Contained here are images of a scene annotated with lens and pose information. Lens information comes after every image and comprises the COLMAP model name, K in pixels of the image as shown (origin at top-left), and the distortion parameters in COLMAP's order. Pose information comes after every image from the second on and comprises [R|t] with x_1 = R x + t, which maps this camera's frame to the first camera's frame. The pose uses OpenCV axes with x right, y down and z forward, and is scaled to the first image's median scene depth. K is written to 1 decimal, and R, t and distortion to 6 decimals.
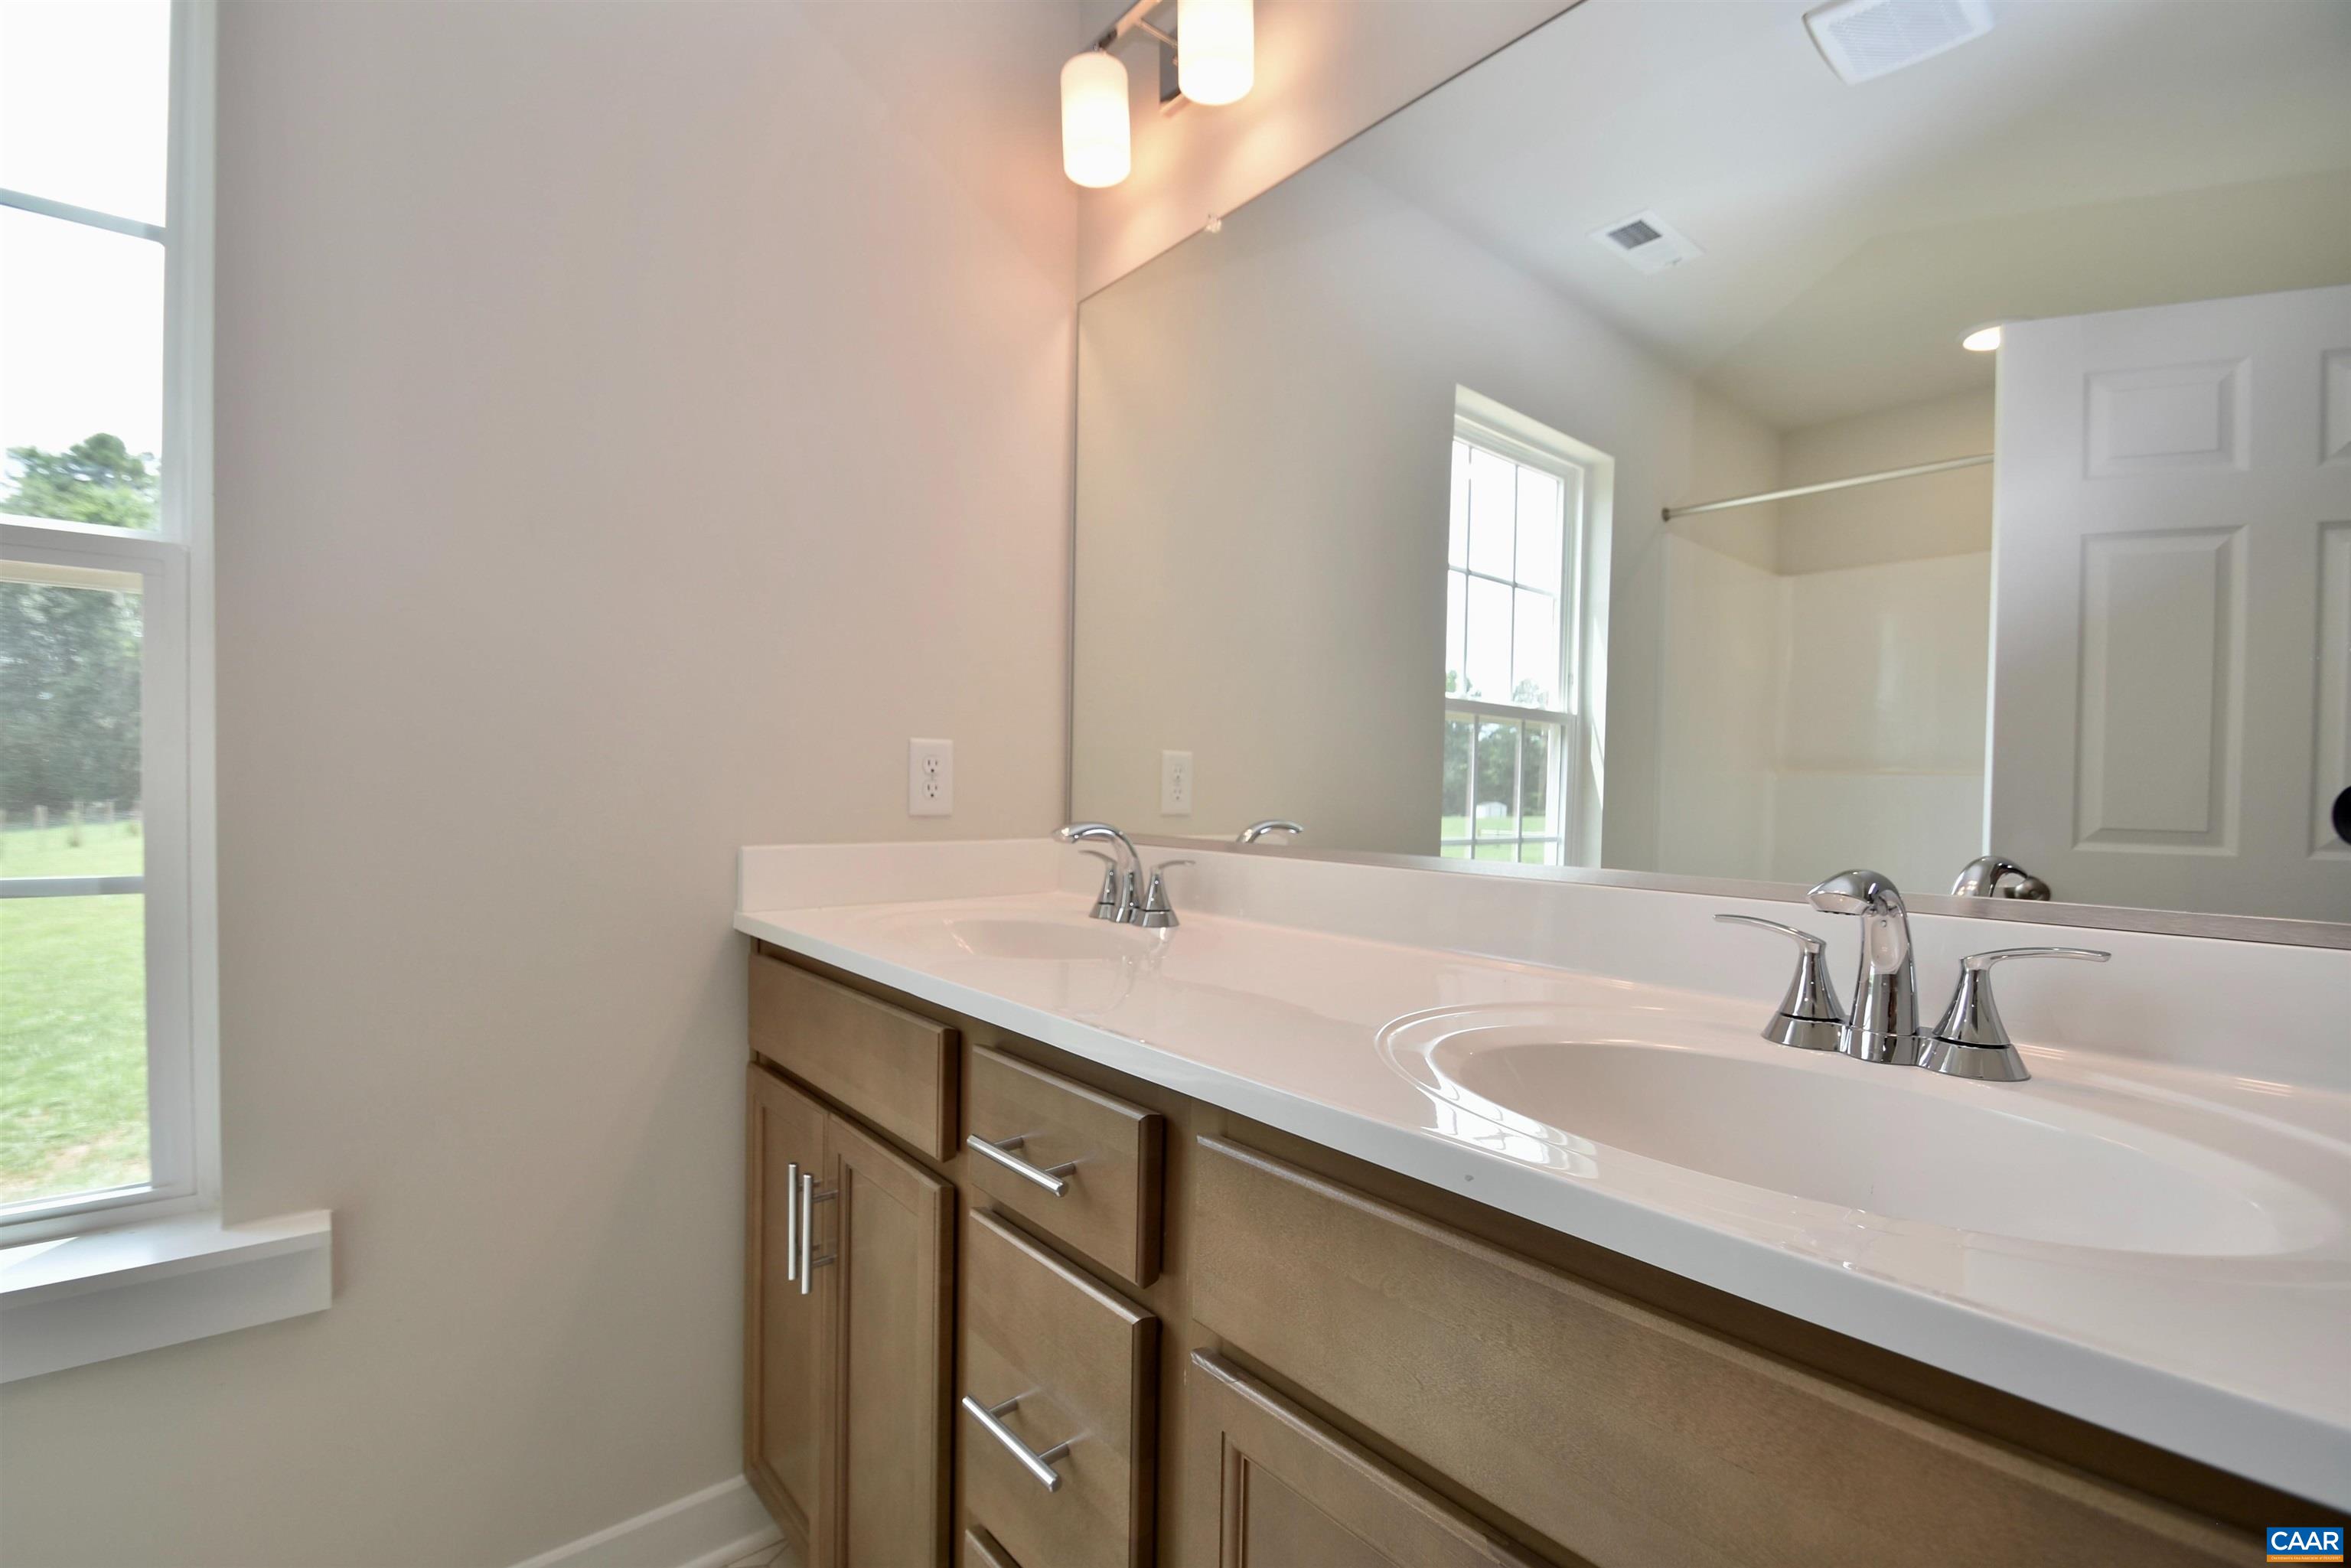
lens RADIAL K [[1023.6, 0, 1152.1], [0, 1023.6, 813.8], [0, 0, 1]] dist [0.007045, -0.012167]
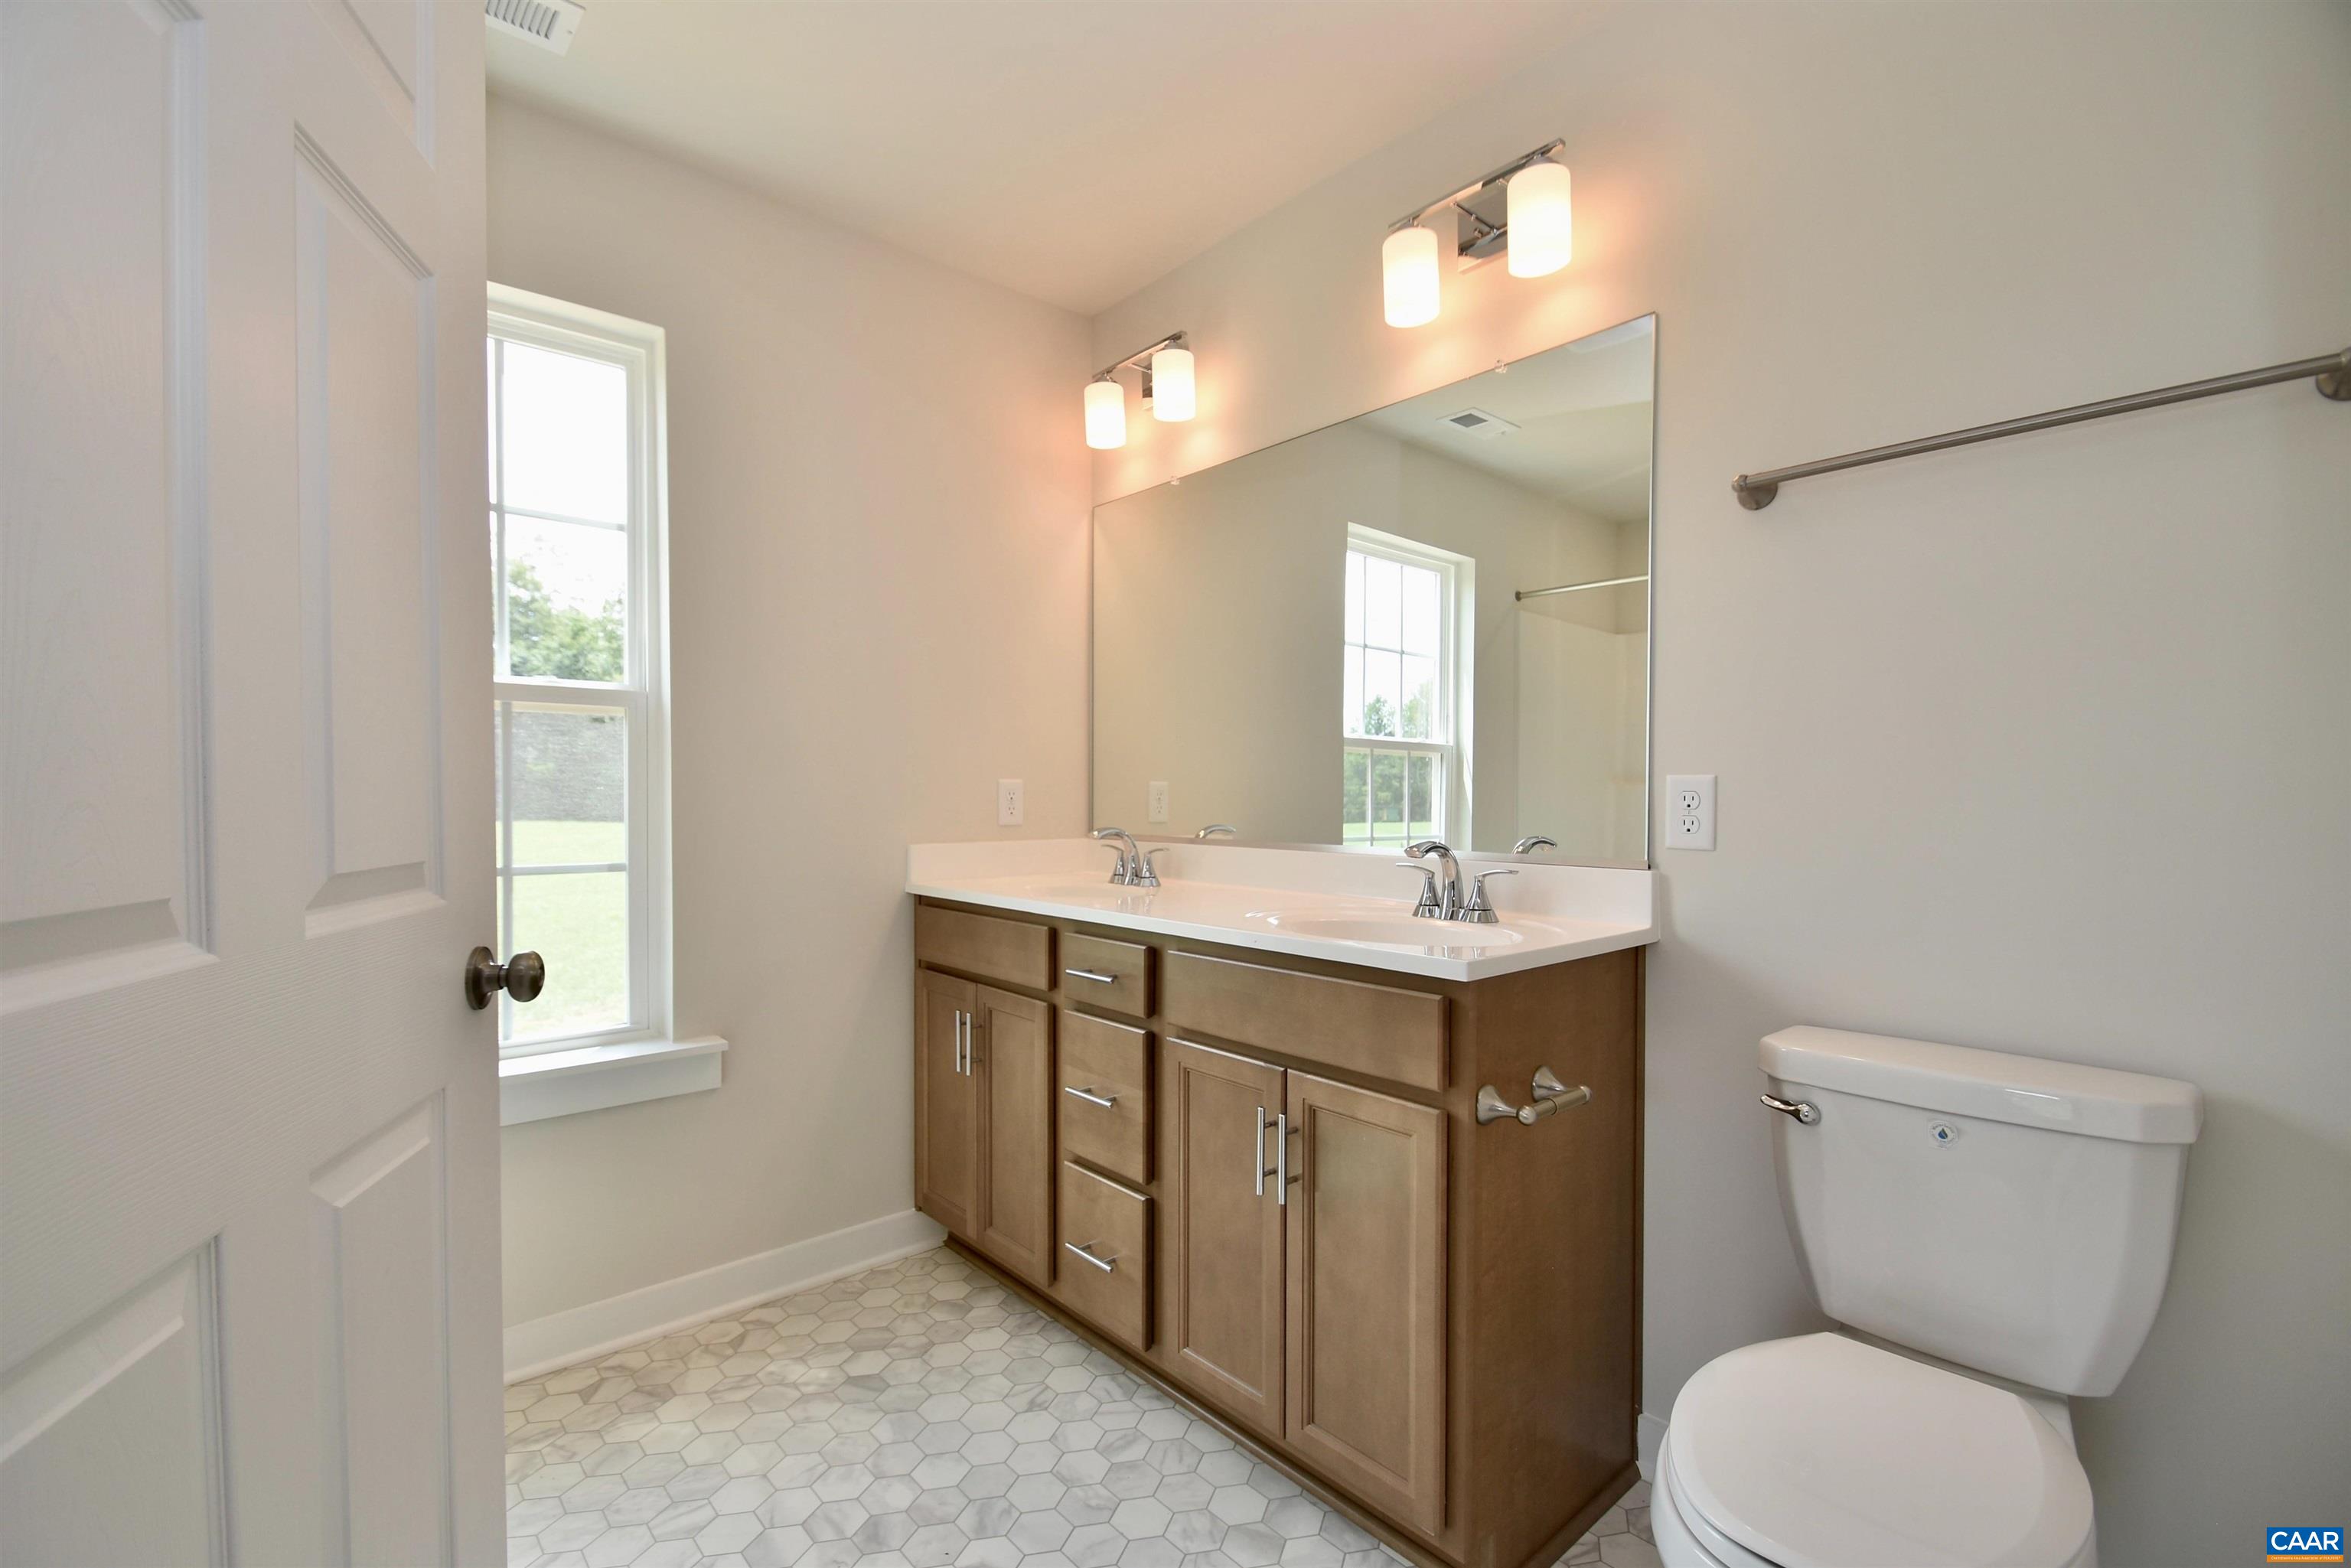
lens RADIAL K [[1023.6, 0, 1152.1], [0, 1023.6, 813.8], [0, 0, 1]] dist [0.007045, -0.012167]
pose [[0.999758, -0.014878, 0.016211, -0.015015], [0.015035, 0.999841, -0.009619, 0.002219], [-0.016065, 0.009860, 0.999822, -0.744337]]
